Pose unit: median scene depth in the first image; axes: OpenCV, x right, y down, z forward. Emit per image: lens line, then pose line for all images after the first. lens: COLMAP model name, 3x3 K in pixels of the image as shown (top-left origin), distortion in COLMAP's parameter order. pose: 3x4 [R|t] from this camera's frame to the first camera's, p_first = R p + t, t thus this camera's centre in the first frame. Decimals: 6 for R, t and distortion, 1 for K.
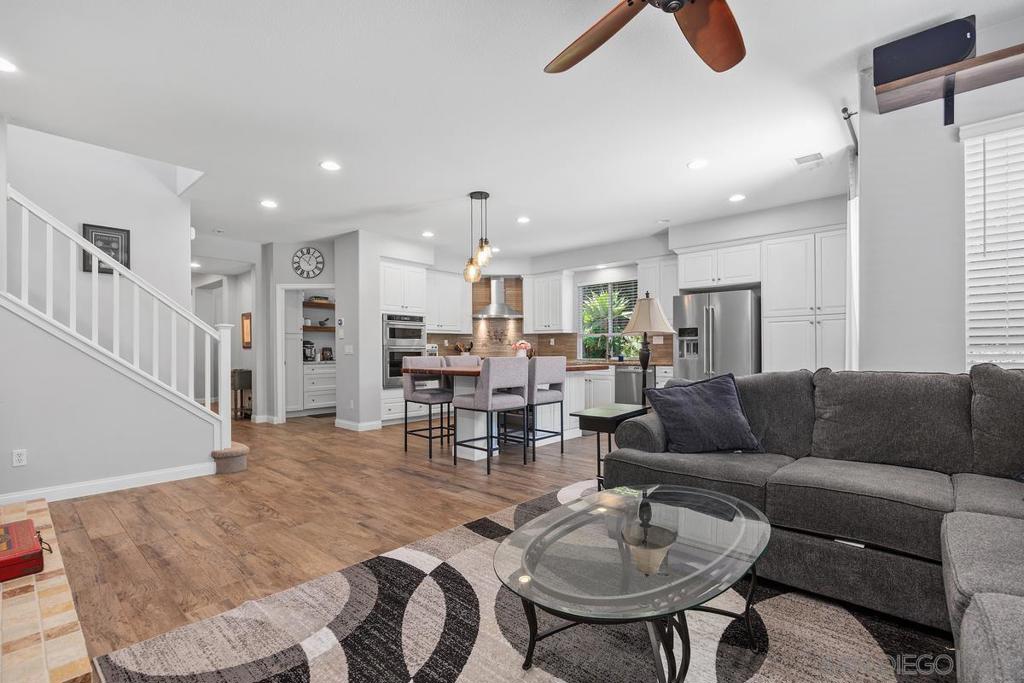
lens RADIAL K [[443.9, 0, 514.3], [0, 443.9, 346.5], [0, 0, 1]] dist [0.001061, 0.000053]
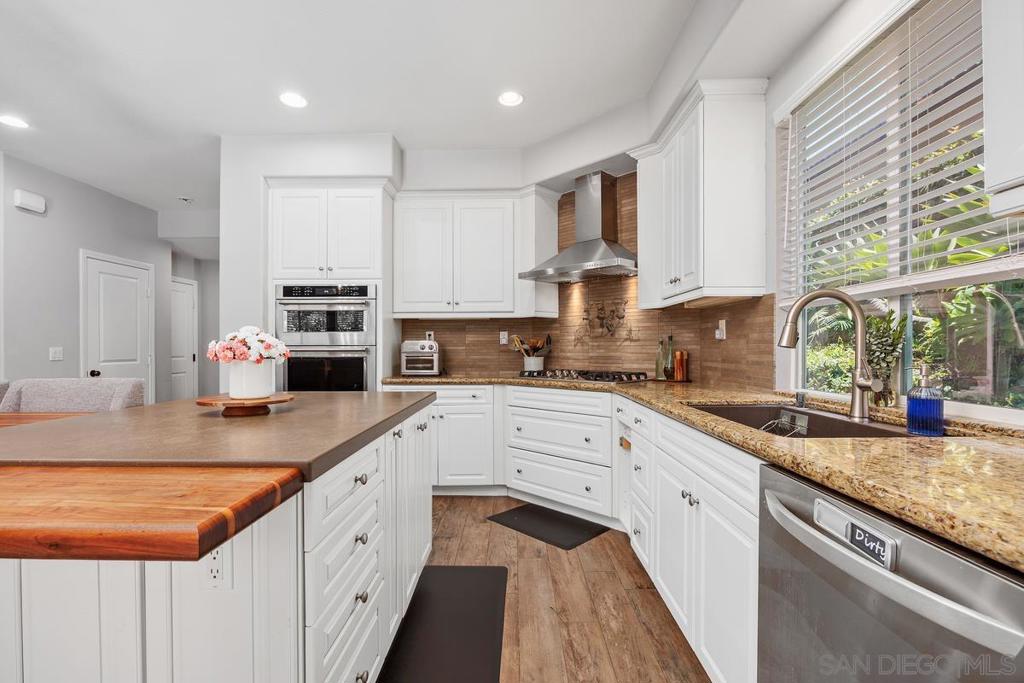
lens RADIAL K [[443.9, 0, 510.9], [0, 443.9, 347.7], [0, 0, 1]] dist [0.001061, 0.000053]
pose [[0.649715, 0.000694, -0.760178, 0.275314], [0.006379, 0.999959, 0.006365, -0.000351], [0.760151, -0.008985, 0.649684, 0.806253]]
